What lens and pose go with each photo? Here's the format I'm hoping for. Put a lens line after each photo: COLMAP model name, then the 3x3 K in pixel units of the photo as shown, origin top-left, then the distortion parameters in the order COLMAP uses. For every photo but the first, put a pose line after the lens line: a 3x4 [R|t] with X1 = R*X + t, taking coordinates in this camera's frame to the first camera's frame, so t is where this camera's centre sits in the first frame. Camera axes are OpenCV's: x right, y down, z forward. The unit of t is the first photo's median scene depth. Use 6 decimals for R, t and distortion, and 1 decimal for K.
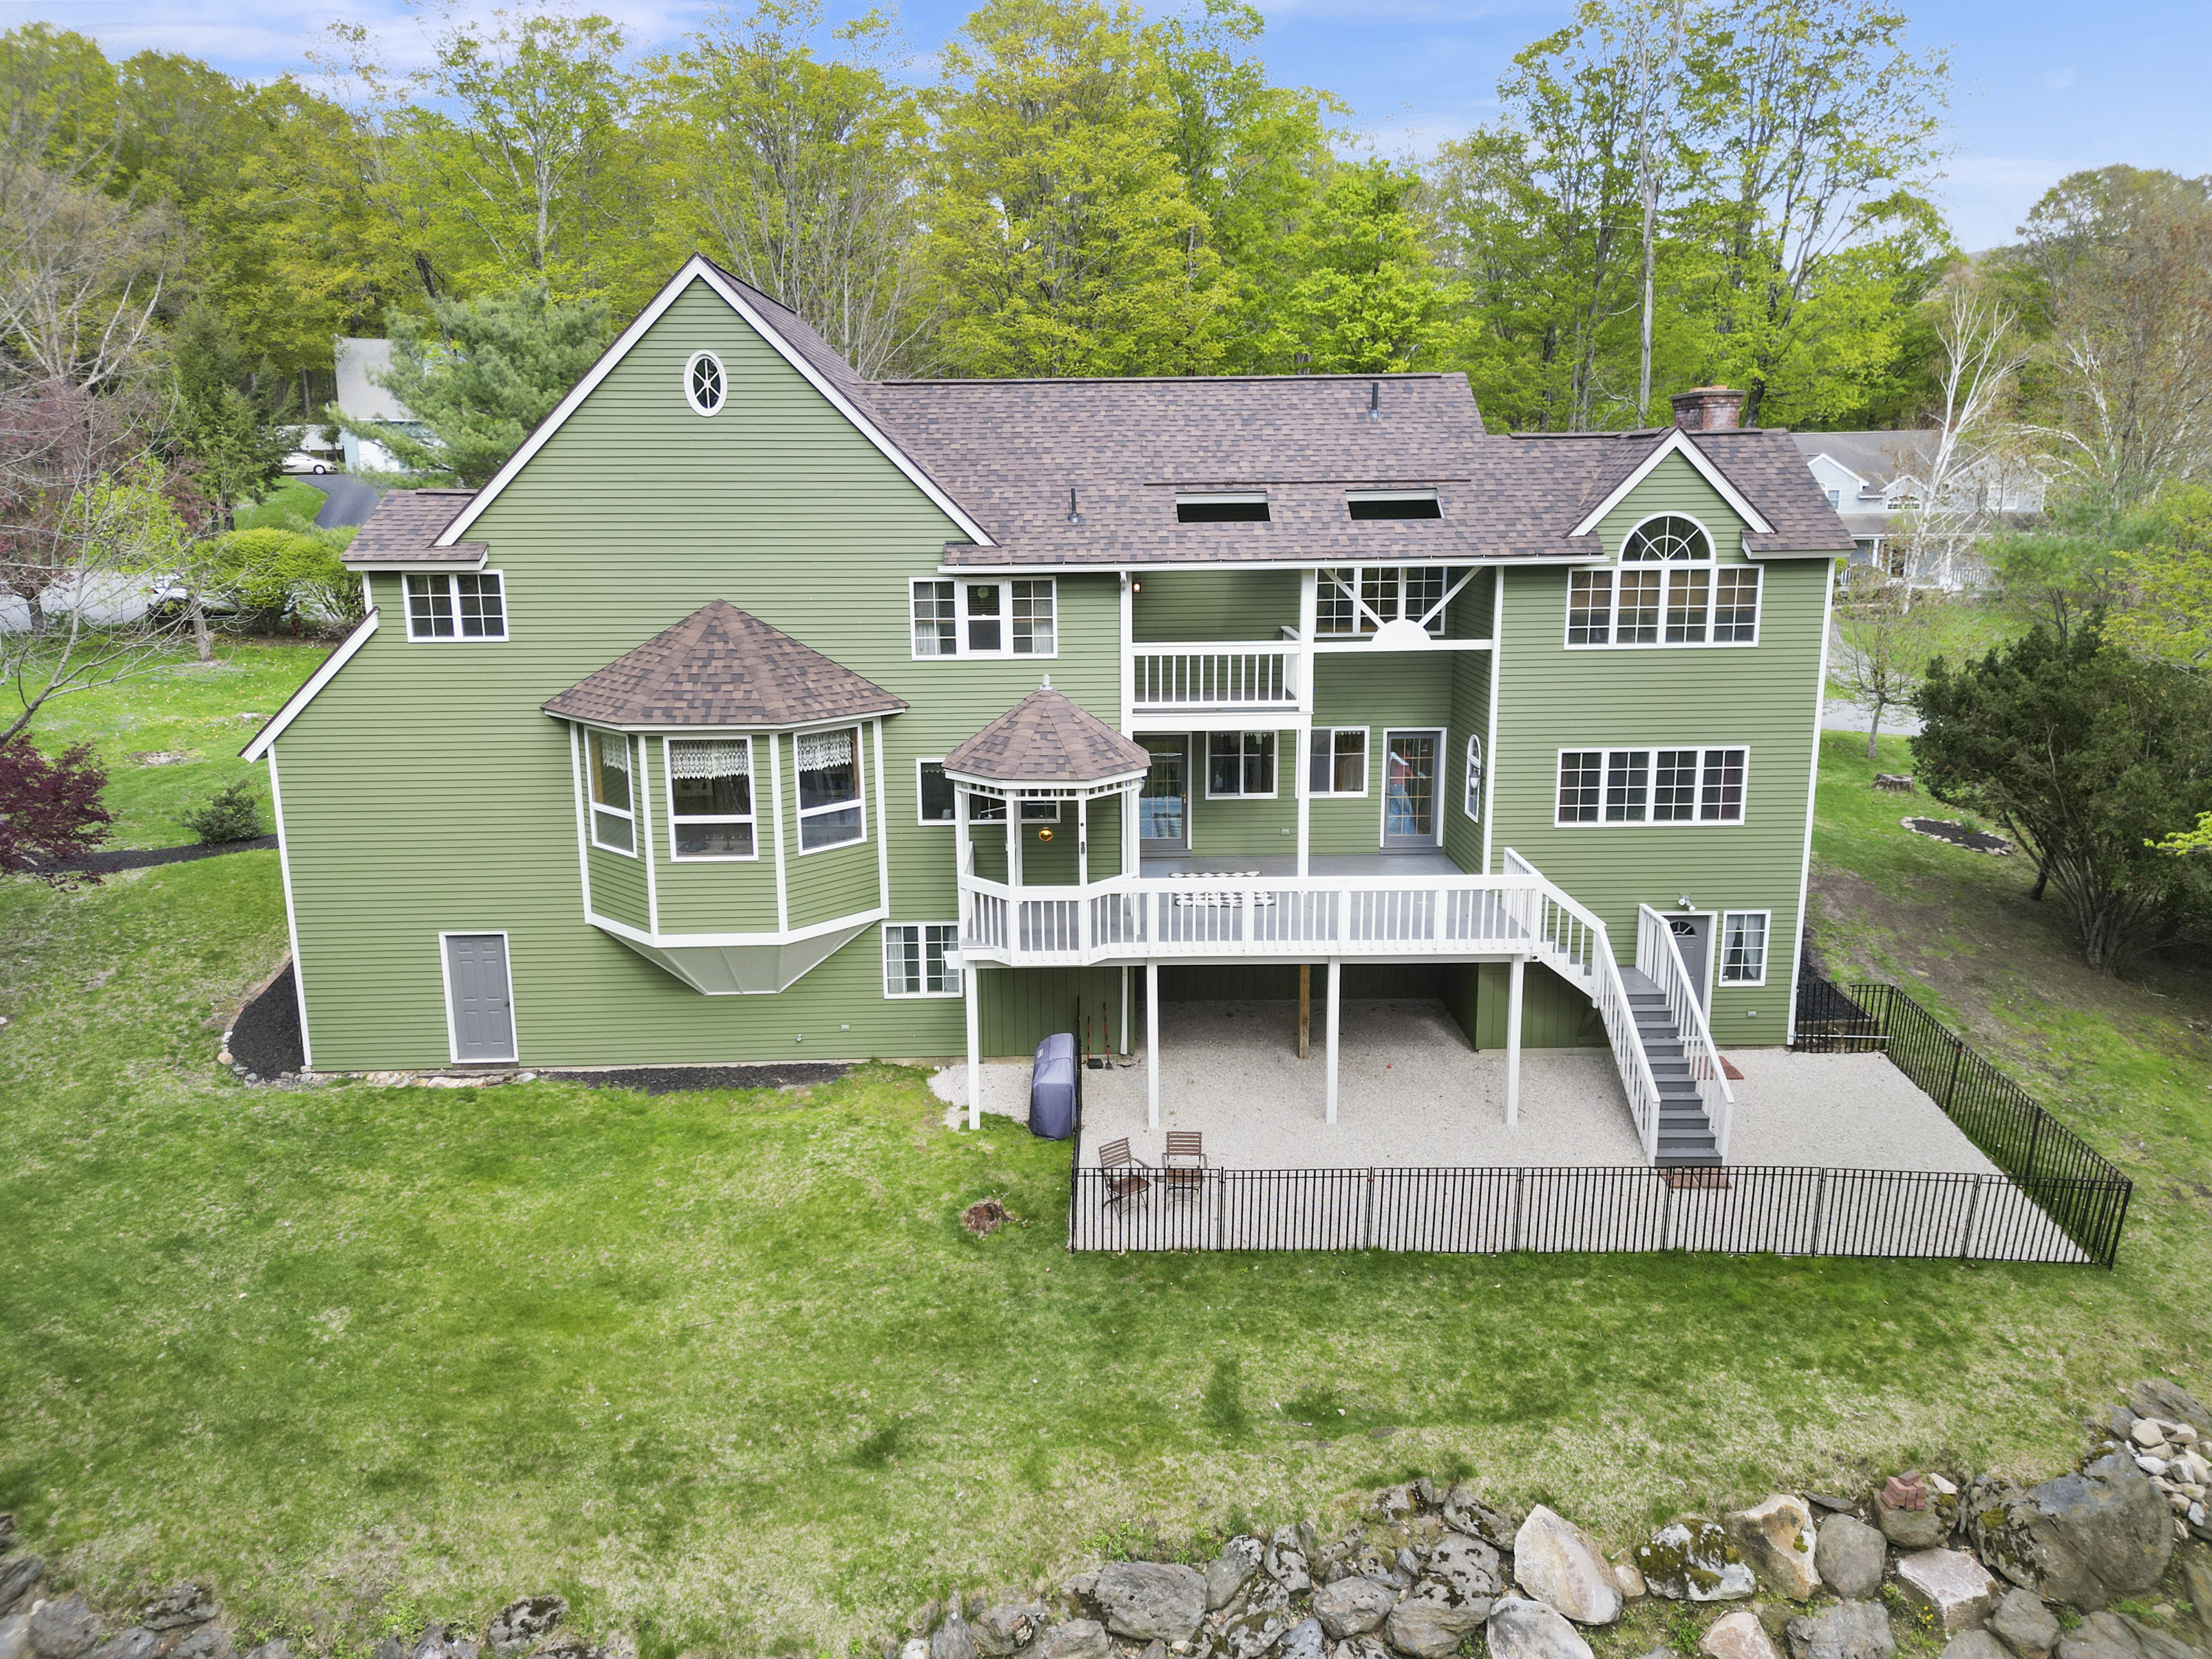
lens RADIAL K [[1565.0, 0, 1106.0], [0, 1565.0, 829.5], [0, 0, 1]] dist [0.080383, -0.001325]
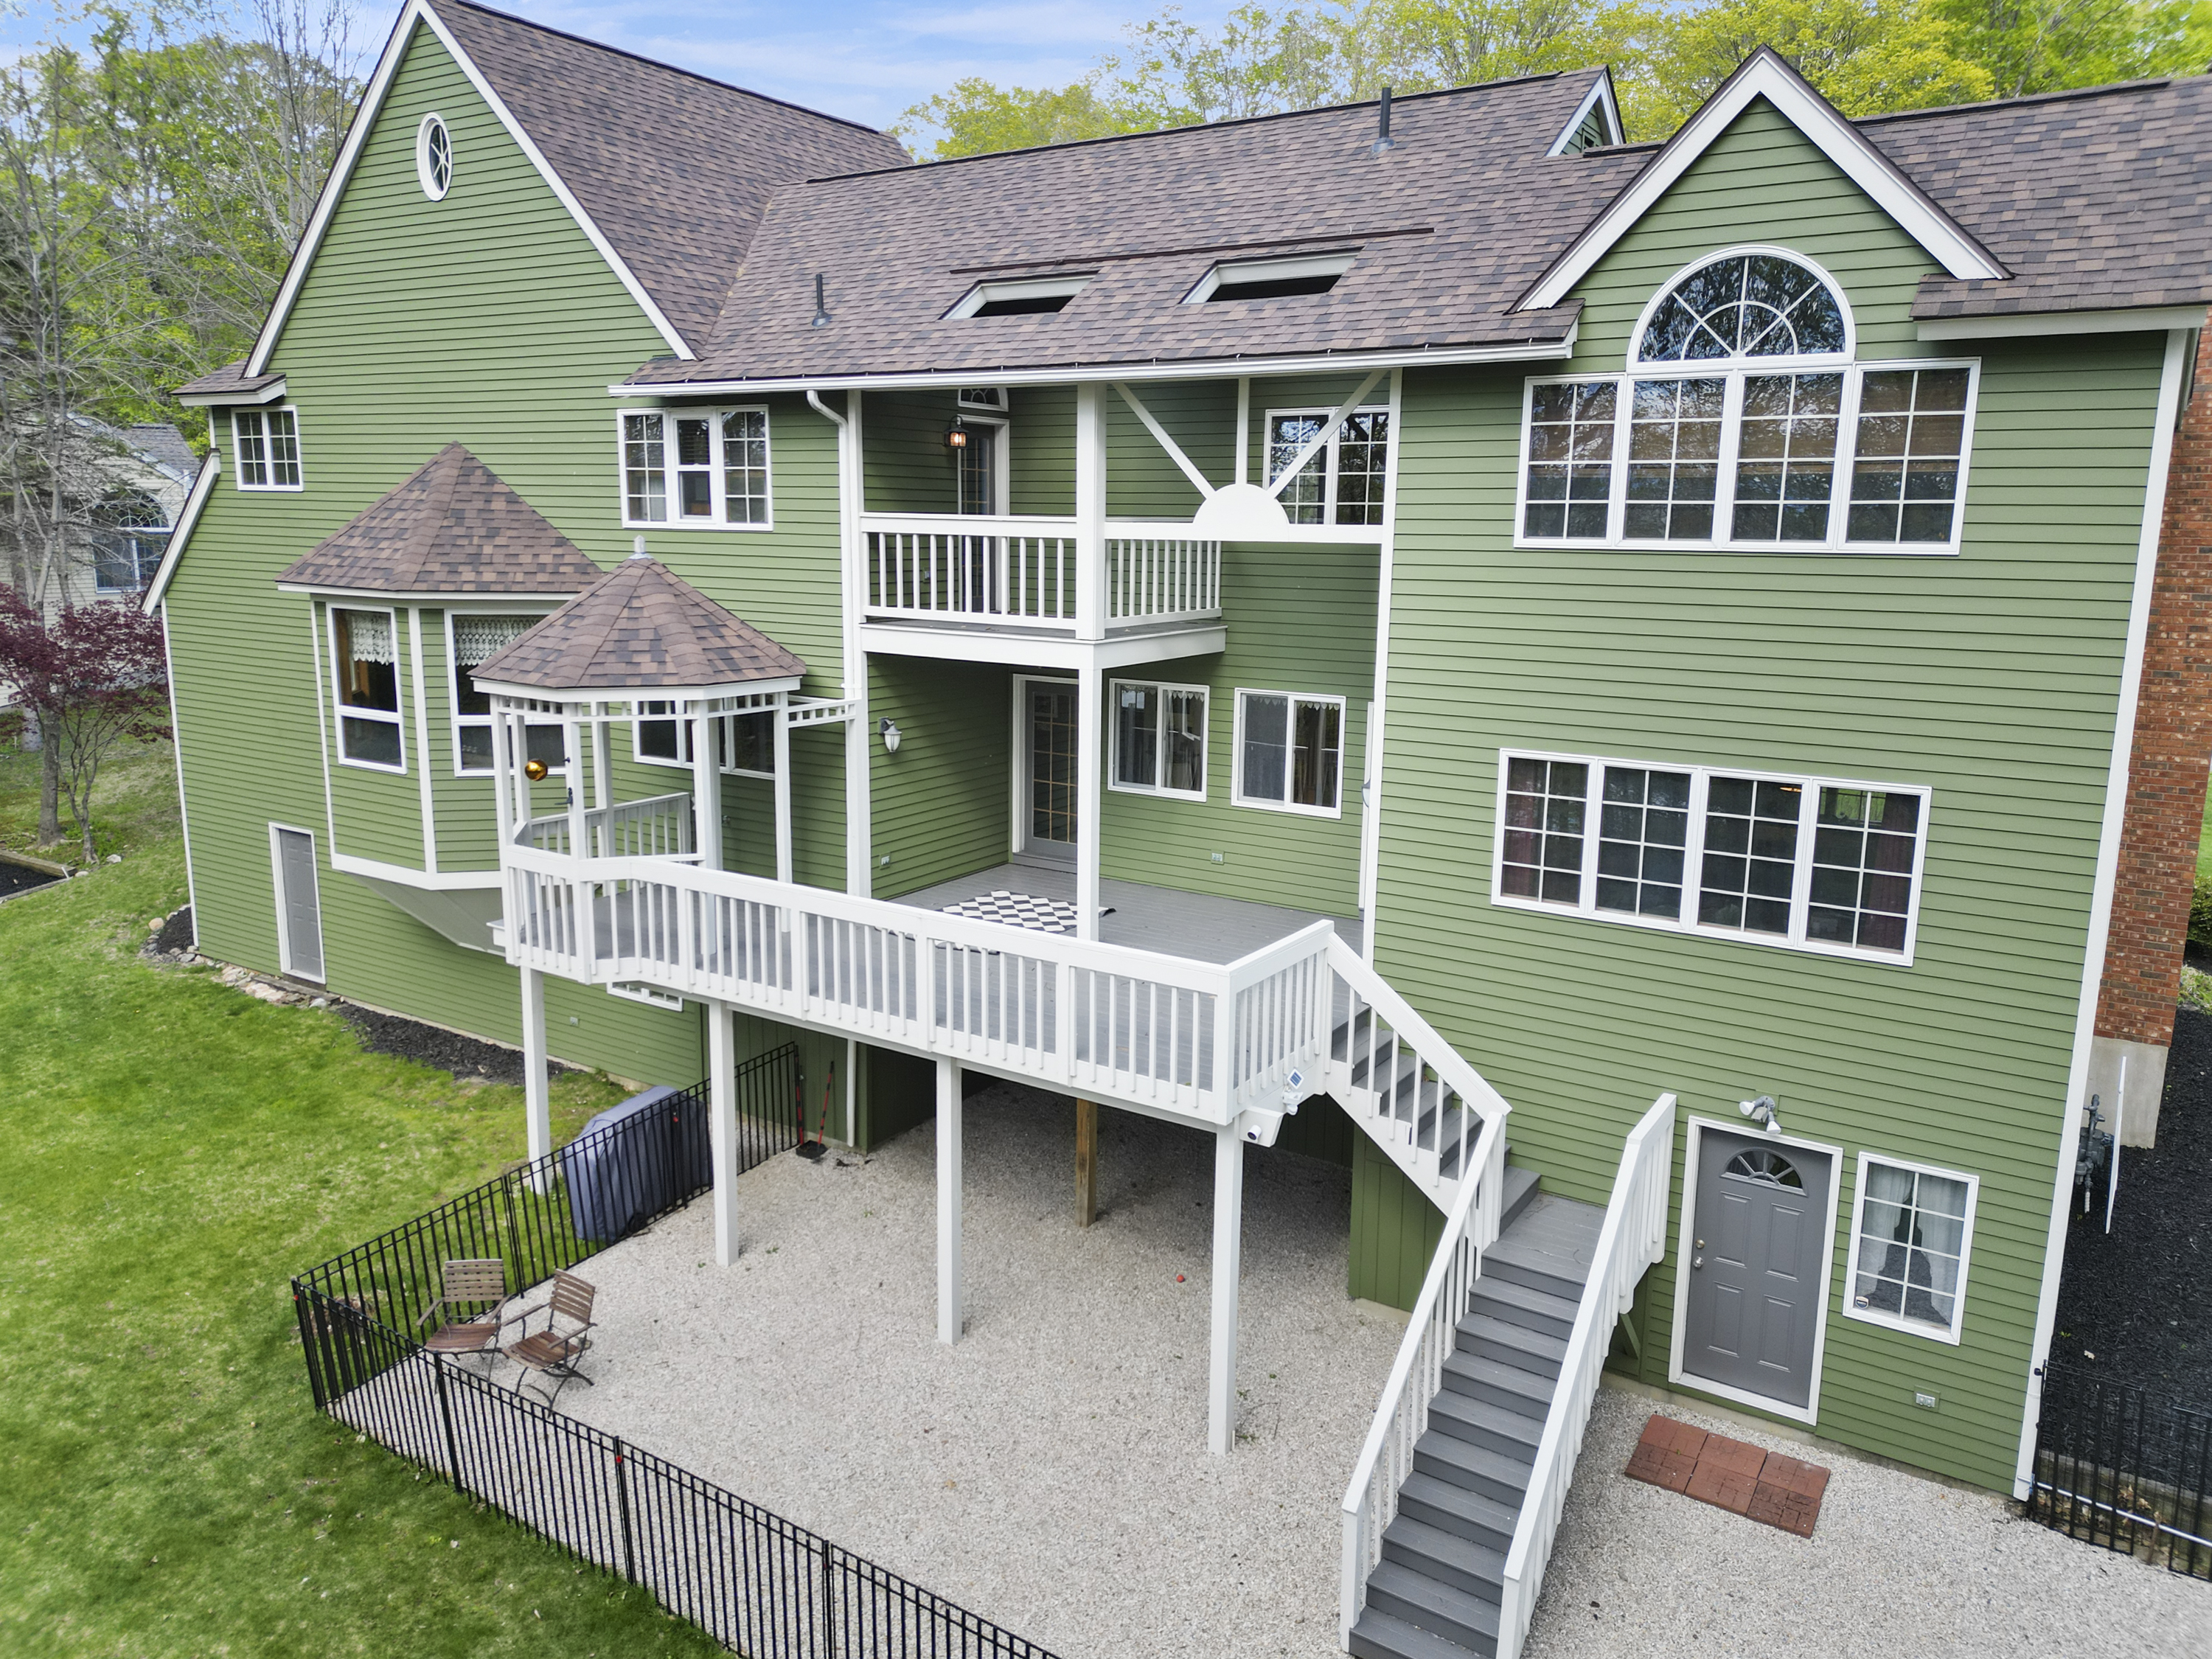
lens RADIAL K [[1583.9, 0, 1106.0], [0, 1583.9, 829.5], [0, 0, 1]] dist [0.047588, -0.007163]
pose [[0.820124, 0.131393, -0.556896, 0.475578], [-0.144841, 0.989251, 0.020100, -0.017679], [0.553551, 0.064177, 0.830339, 0.521090]]
